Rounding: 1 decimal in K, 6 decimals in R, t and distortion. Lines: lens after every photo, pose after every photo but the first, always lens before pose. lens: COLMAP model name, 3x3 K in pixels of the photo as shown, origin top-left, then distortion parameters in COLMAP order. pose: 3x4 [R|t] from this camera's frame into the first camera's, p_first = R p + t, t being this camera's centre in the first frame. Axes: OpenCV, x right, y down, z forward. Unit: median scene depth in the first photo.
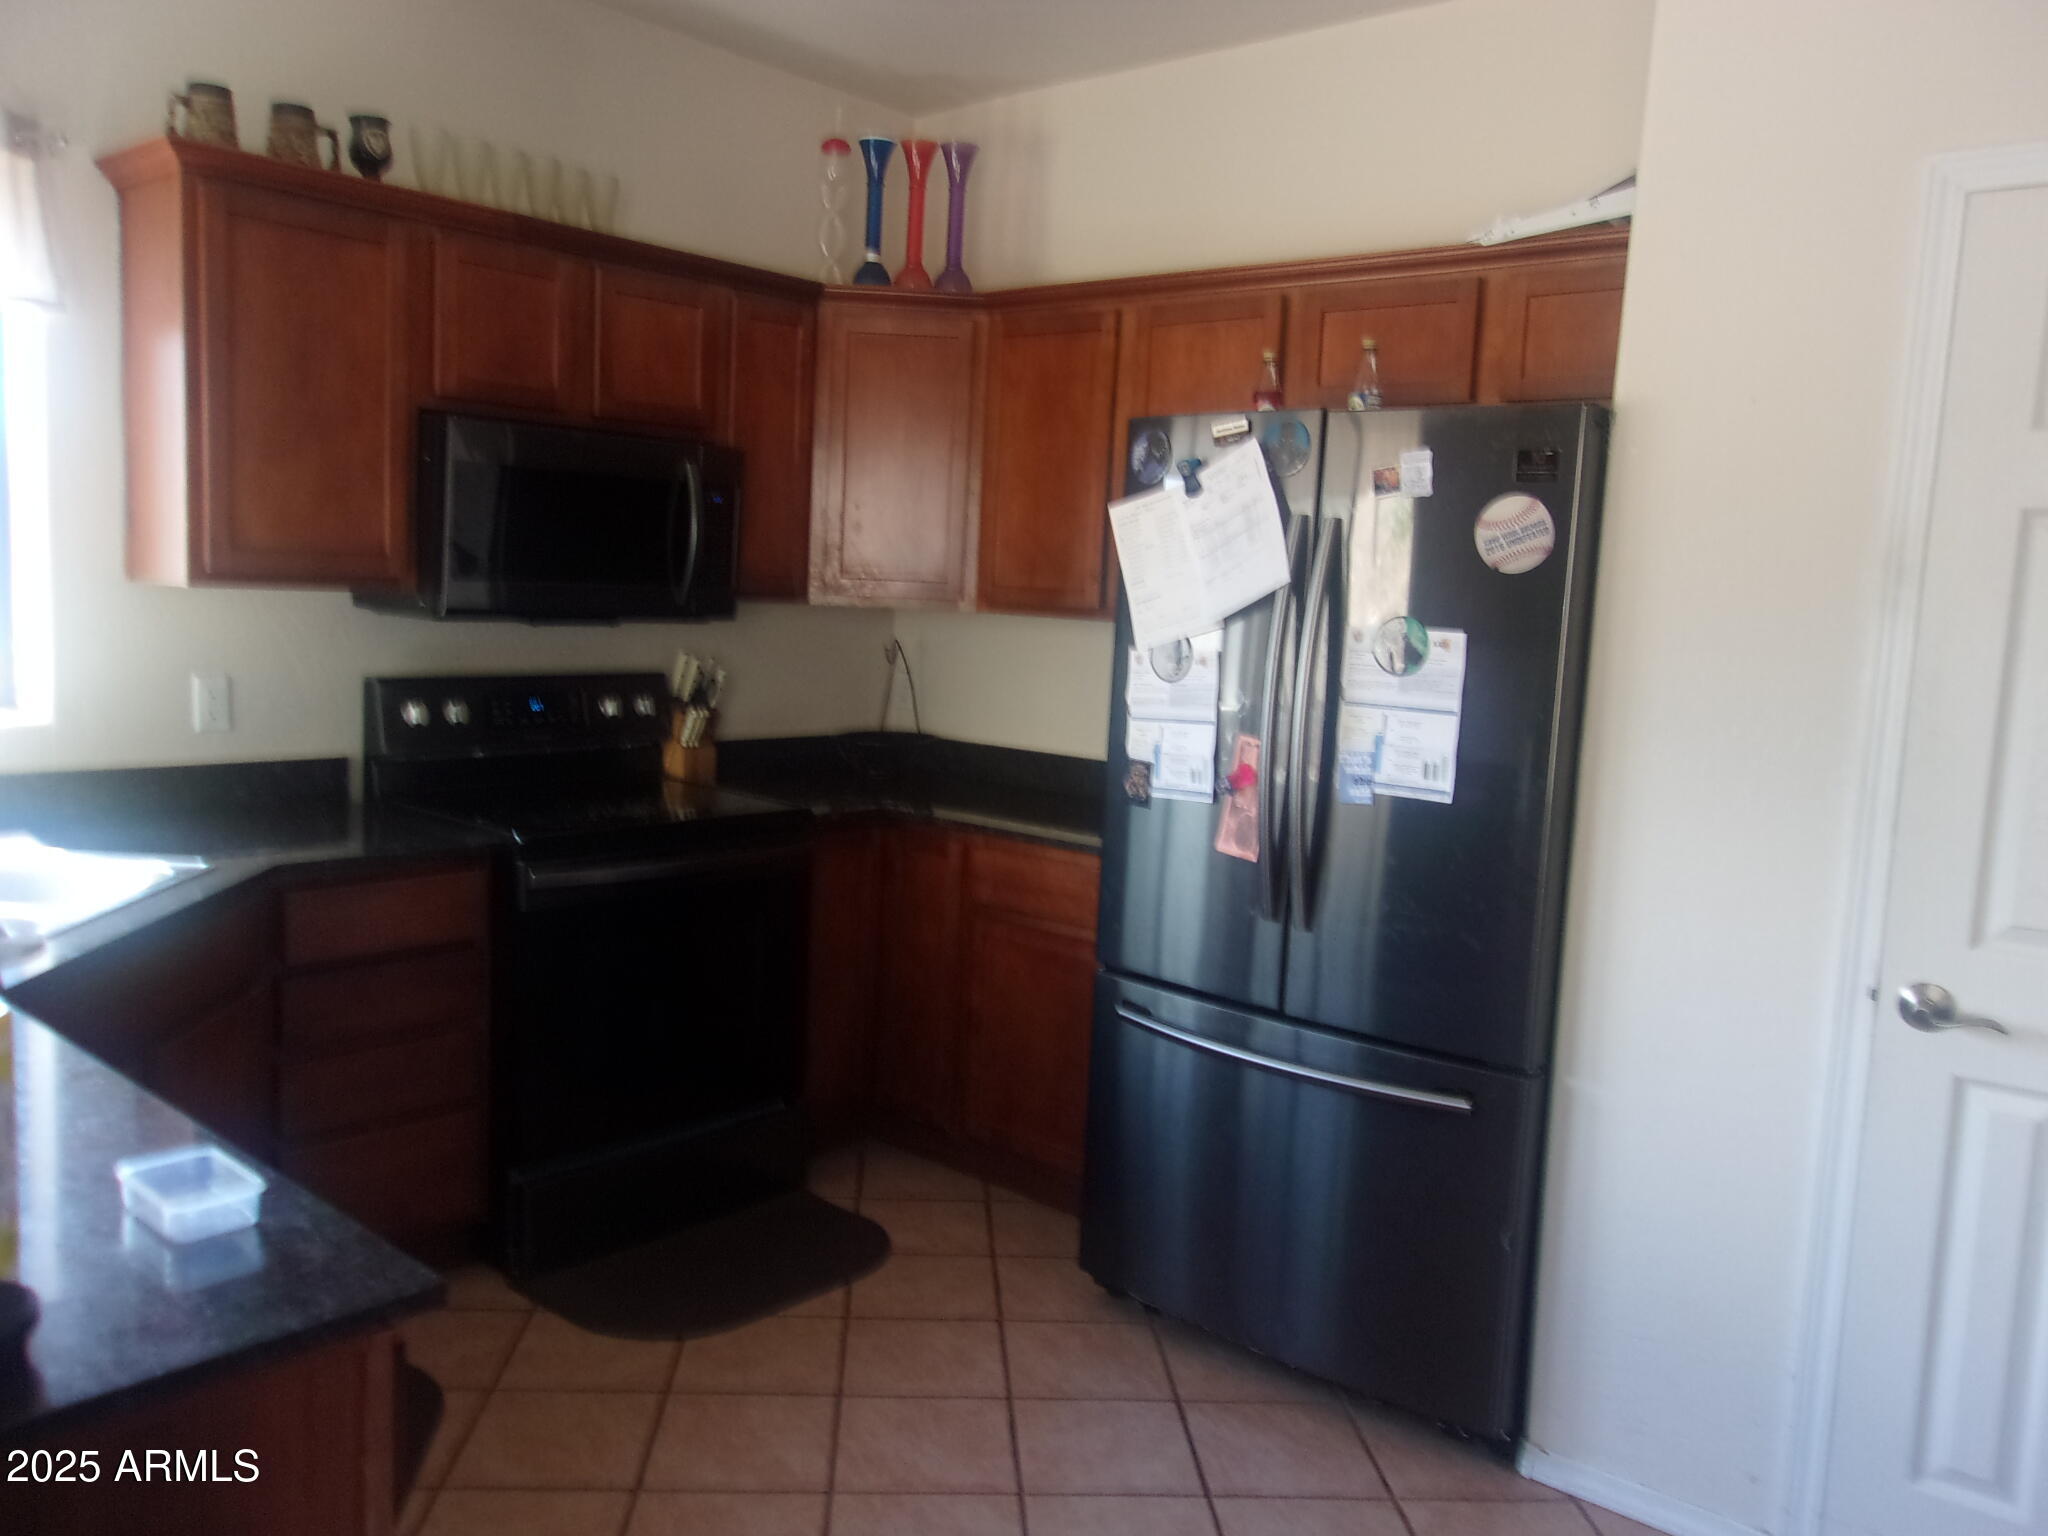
lens RADIAL K [[1593.7, 0, 1027.6], [0, 1593.7, 765.5], [0, 0, 1]] dist [0.006467, -0.004789]
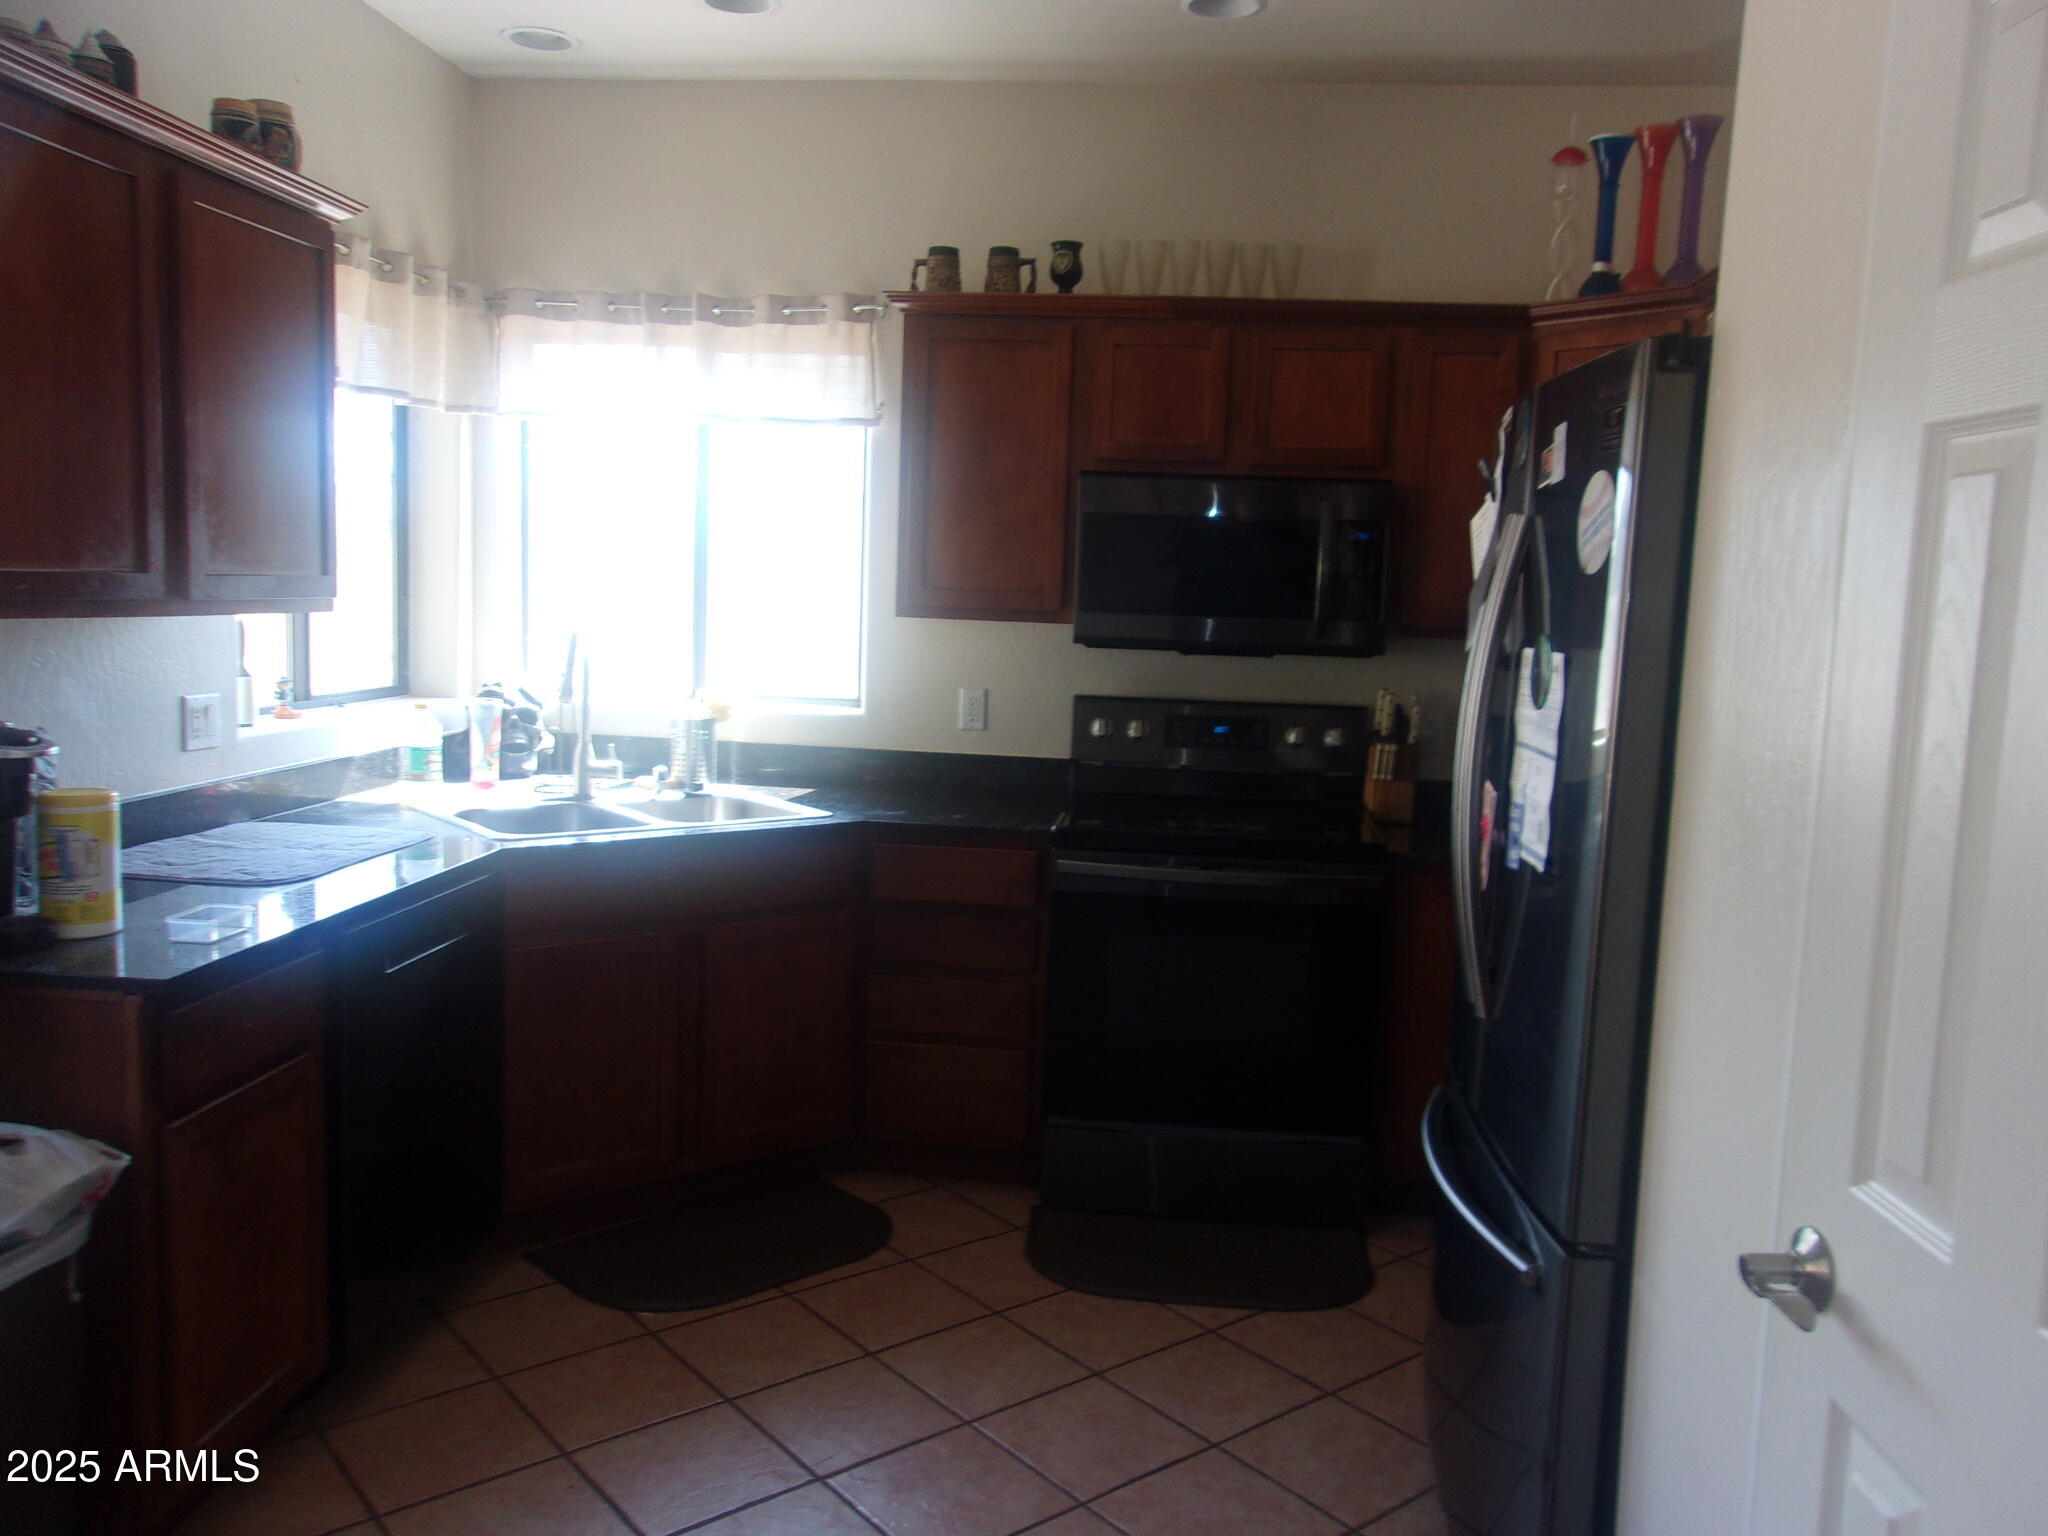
lens RADIAL K [[1593.7, 0, 1027.6], [0, 1593.7, 765.5], [0, 0, 1]] dist [0.006467, -0.004789]
pose [[0.583998, 0.068921, -0.808824, 0.567447], [-0.104477, 0.994484, 0.009306, -0.008743], [0.805004, 0.079069, 0.587977, 0.259420]]
